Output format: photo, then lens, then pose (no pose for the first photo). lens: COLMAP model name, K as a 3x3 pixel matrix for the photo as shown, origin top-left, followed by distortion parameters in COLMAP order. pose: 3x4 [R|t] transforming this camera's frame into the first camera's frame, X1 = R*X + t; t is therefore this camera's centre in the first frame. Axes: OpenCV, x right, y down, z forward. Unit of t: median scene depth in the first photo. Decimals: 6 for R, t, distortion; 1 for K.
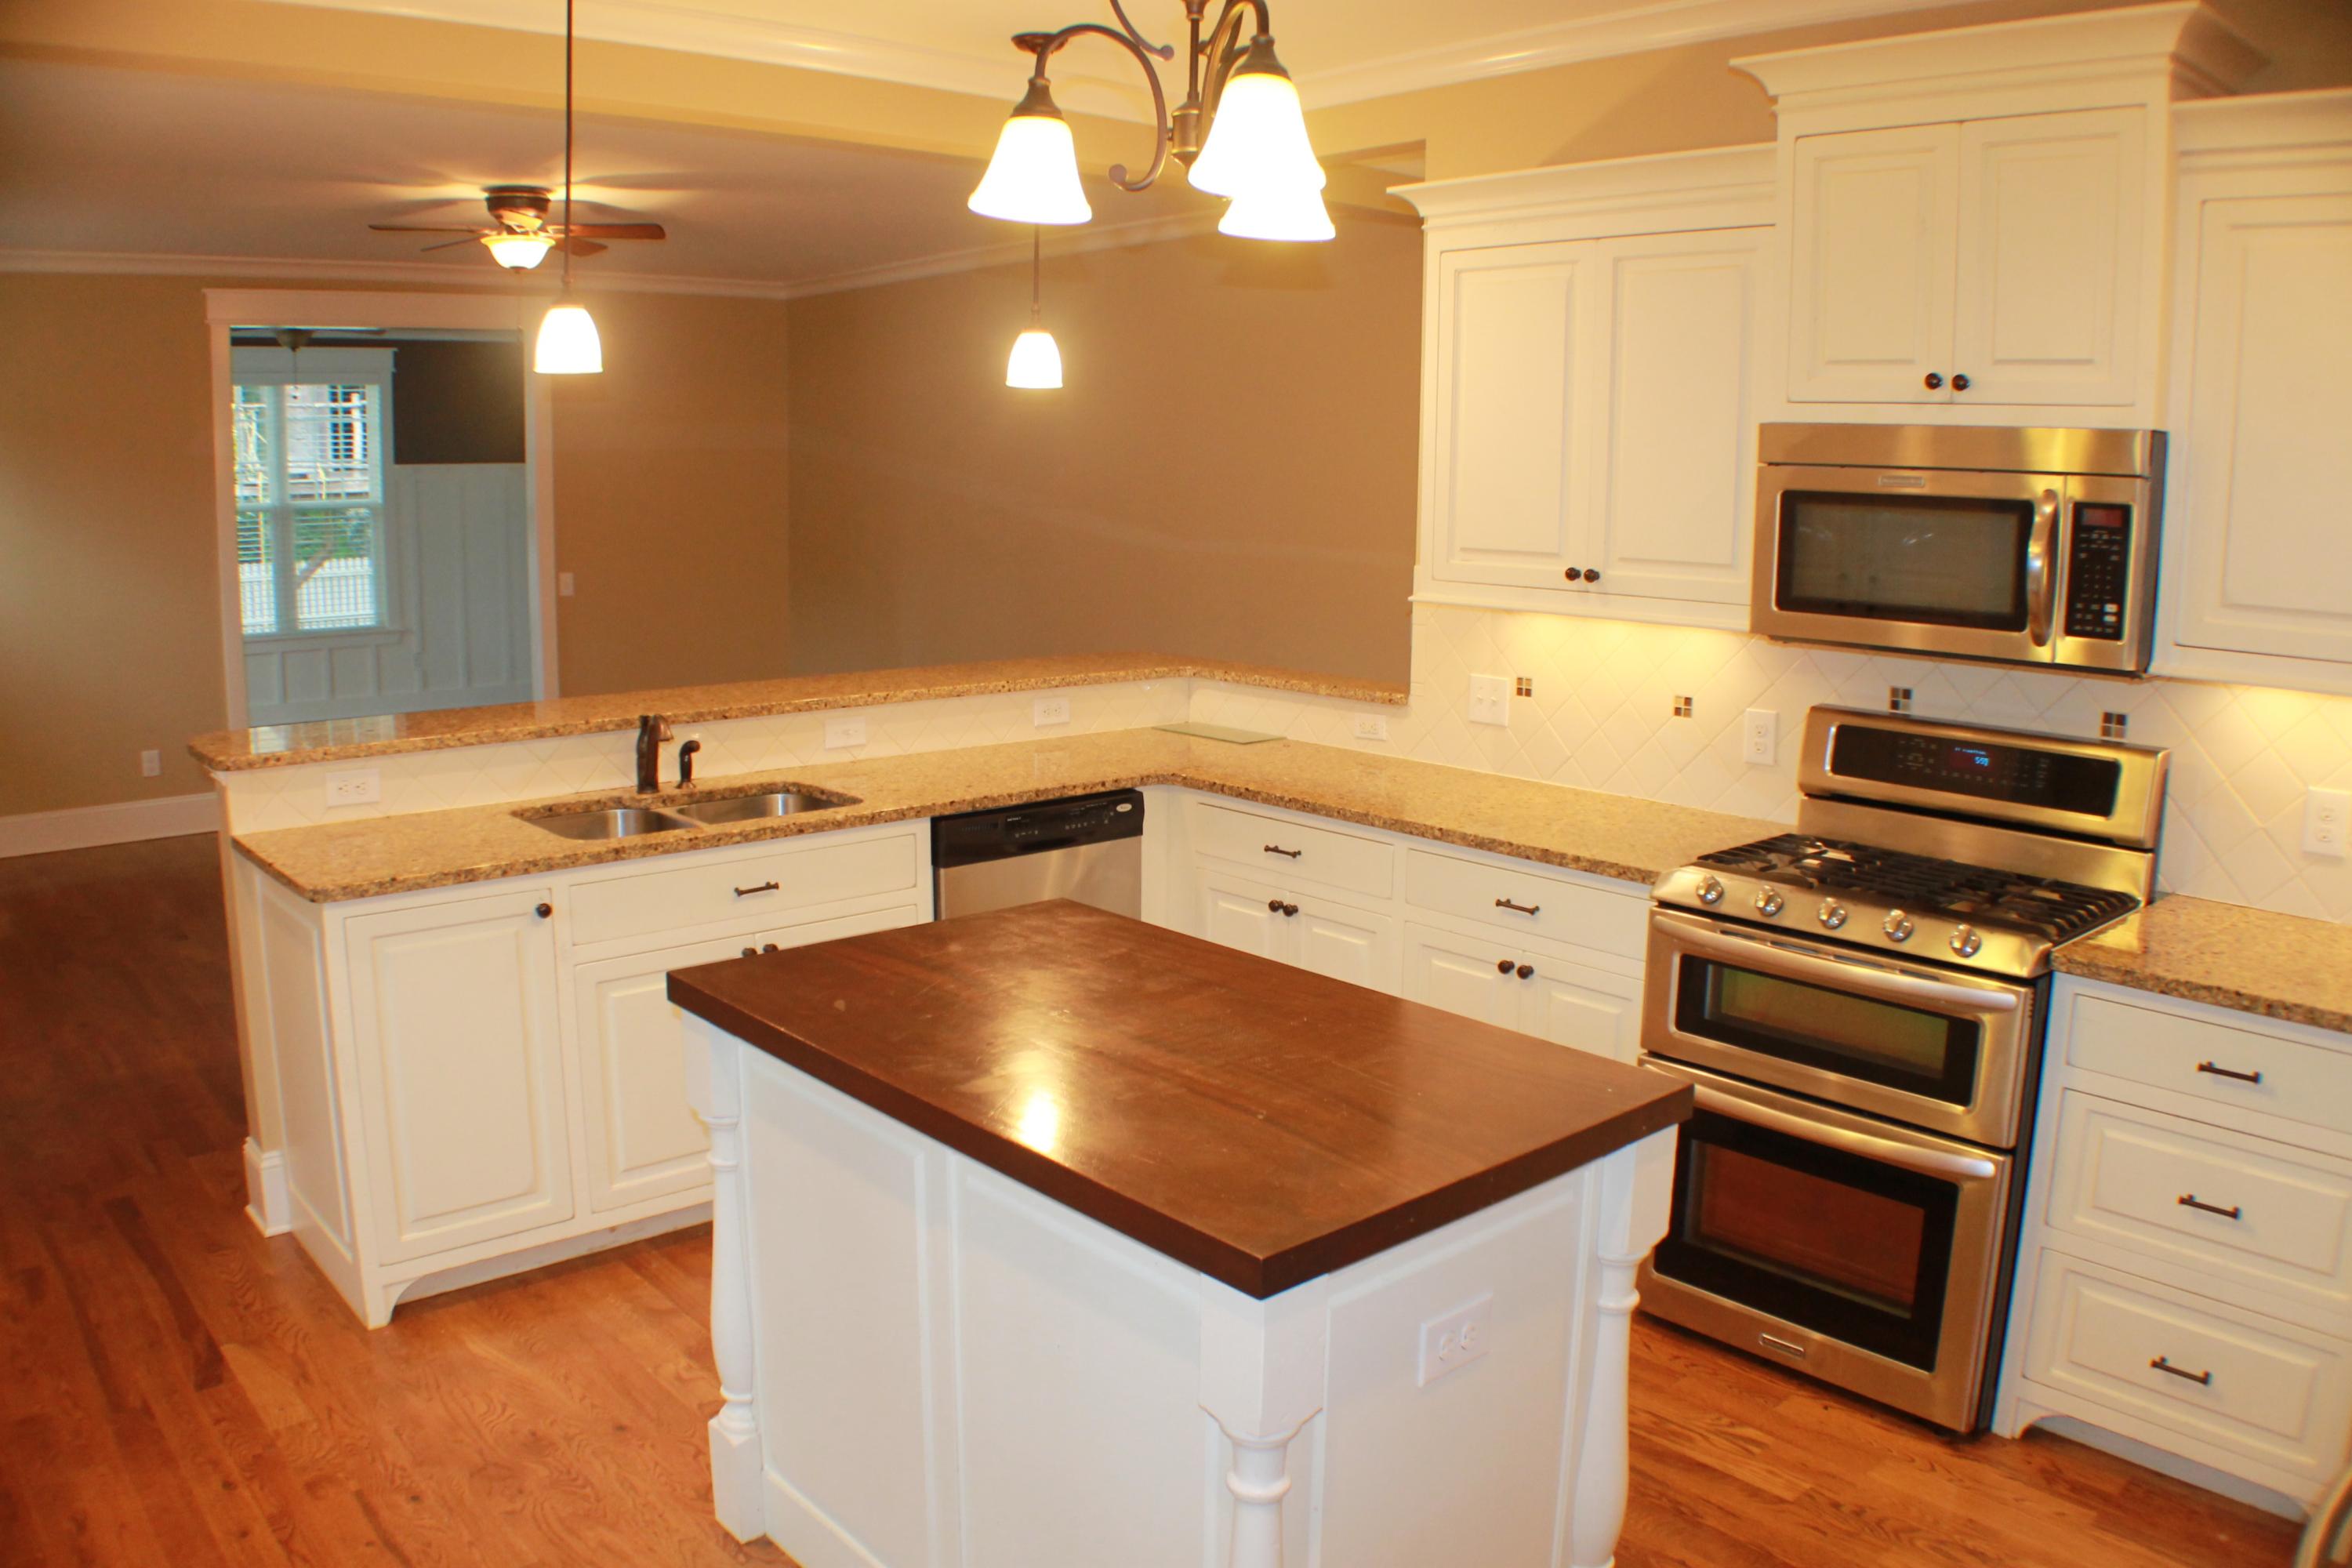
lens RADIAL K [[1820.6, 0, 1176.0], [0, 1820.6, 784.0], [0, 0, 1]] dist [-0.184336, 0.069053]
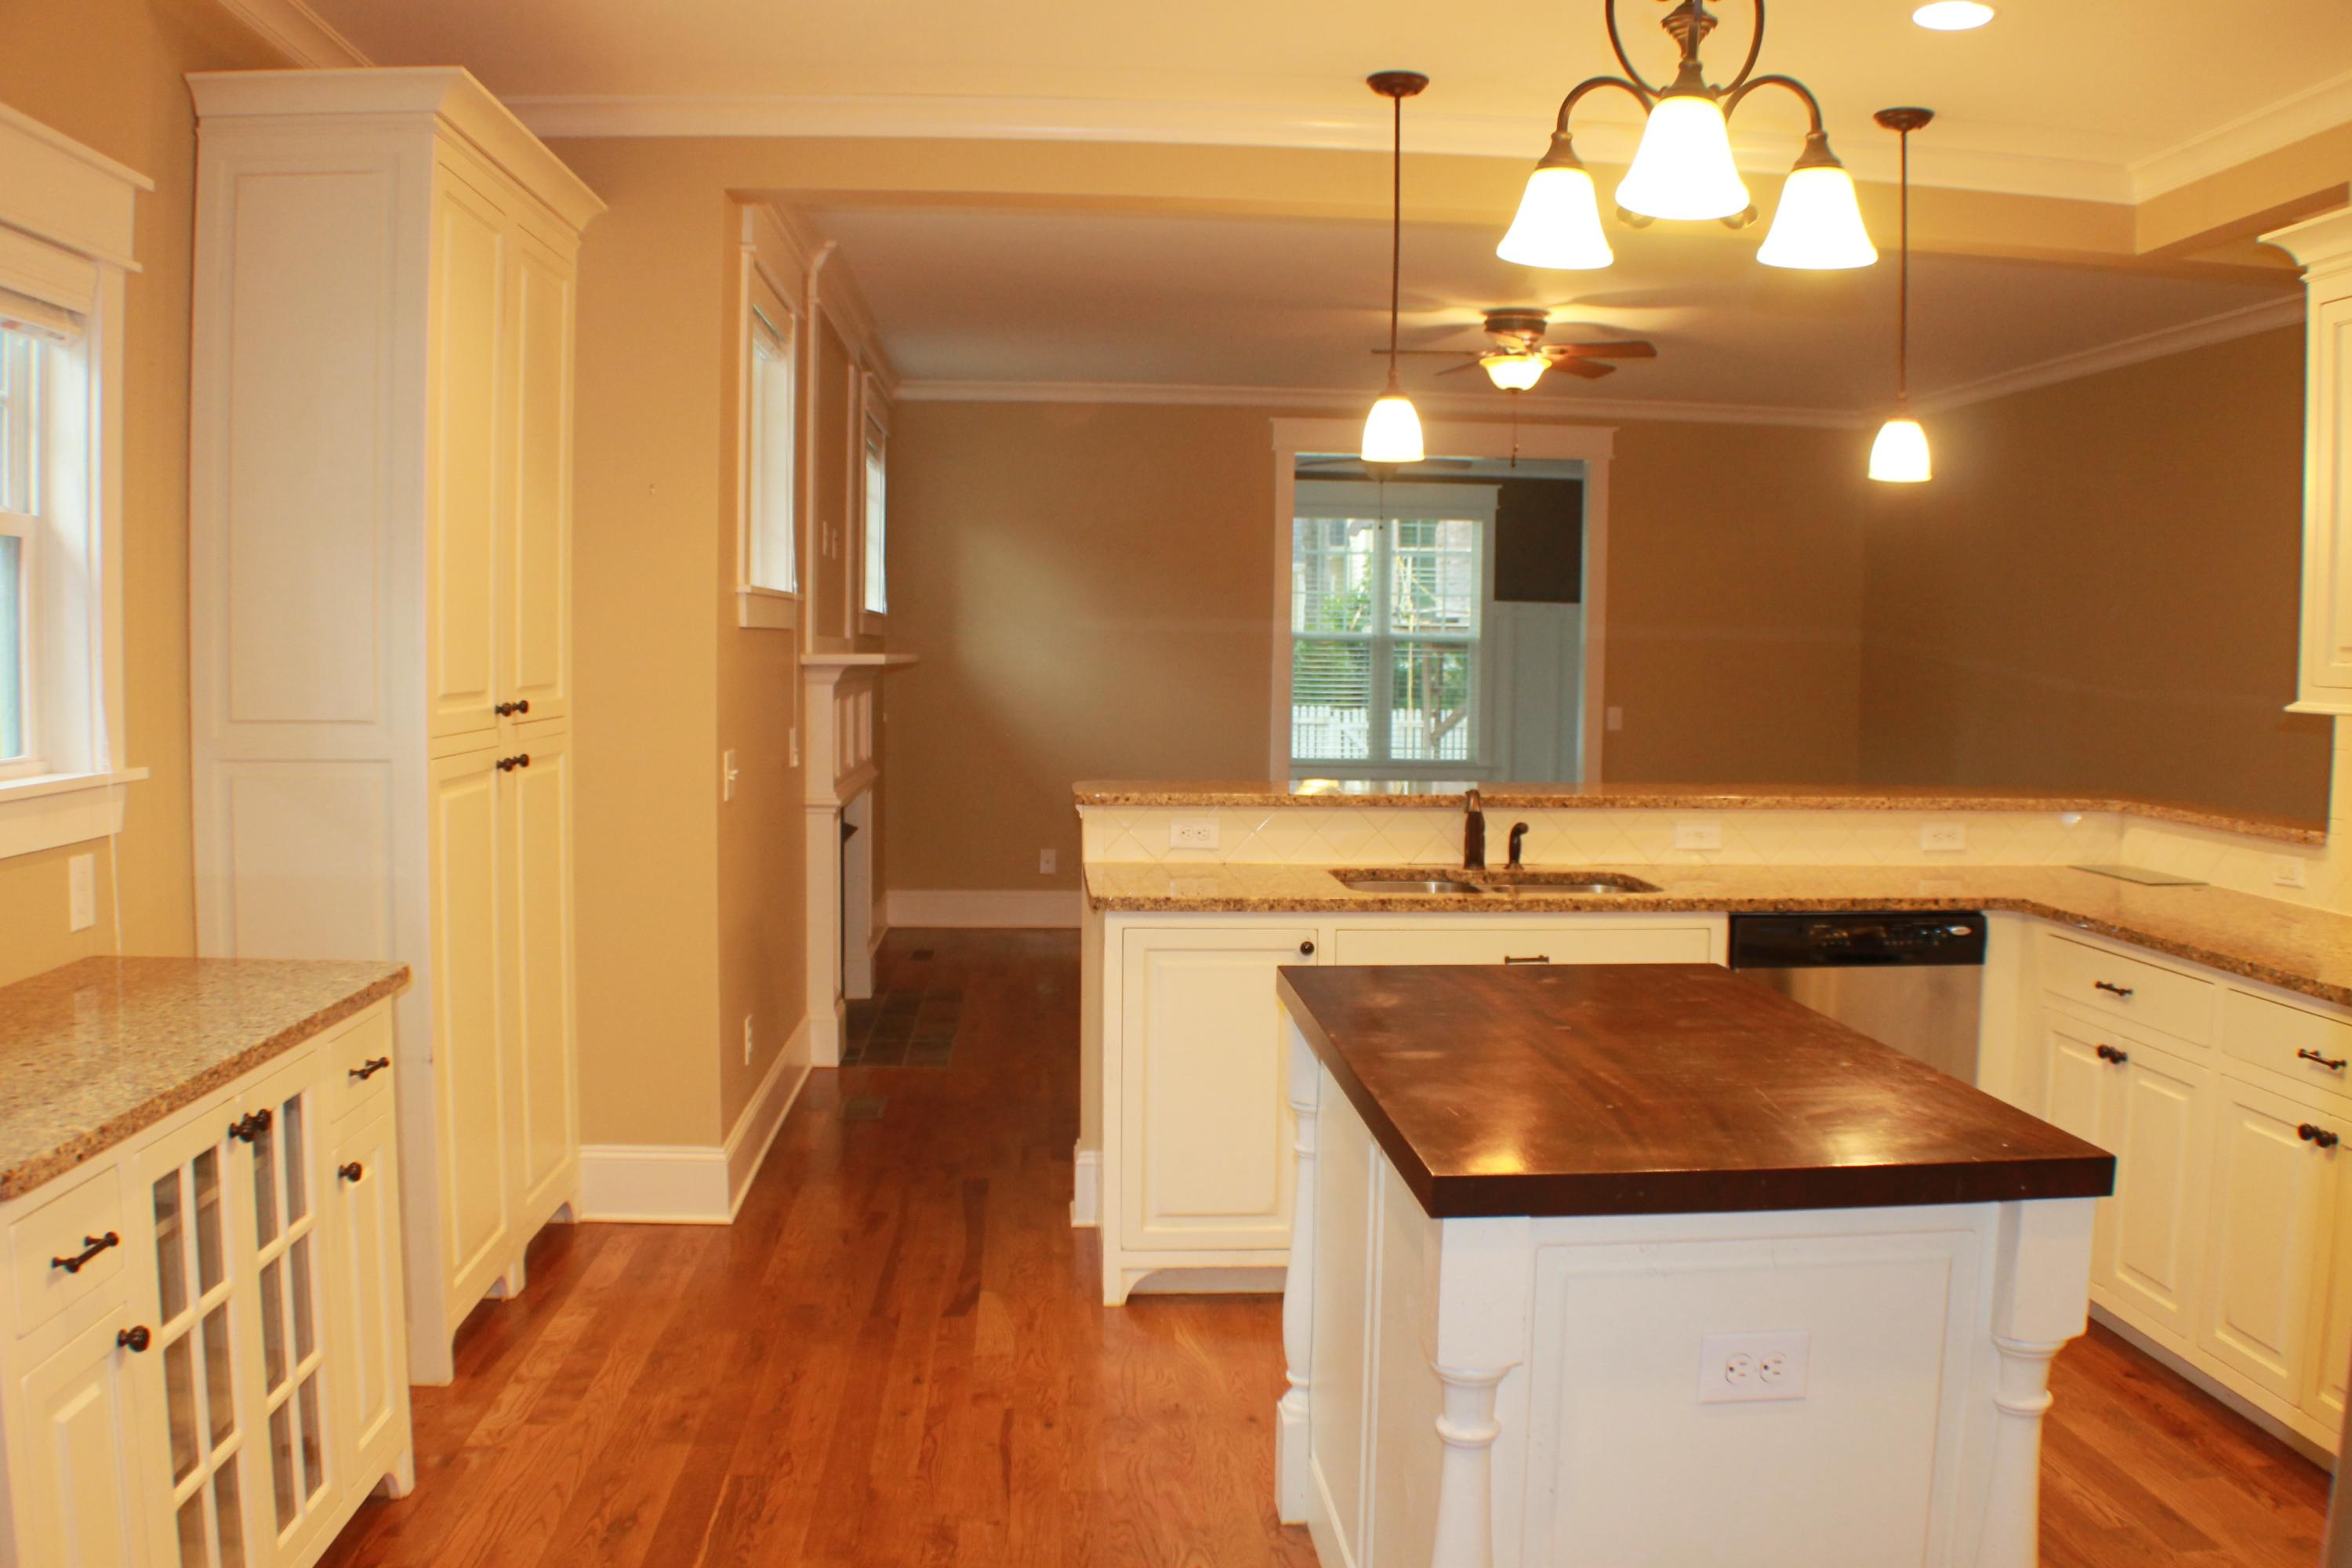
lens RADIAL K [[1986.3, 0, 1176.0], [0, 1986.3, 784.0], [0, 0, 1]] dist [-0.196278, 0.114734]
pose [[0.803470, 0.049248, -0.593304, 0.238900], [-0.110747, 0.991542, -0.067672, 0.051988], [0.584953, 0.120079, 0.802129, -0.015555]]
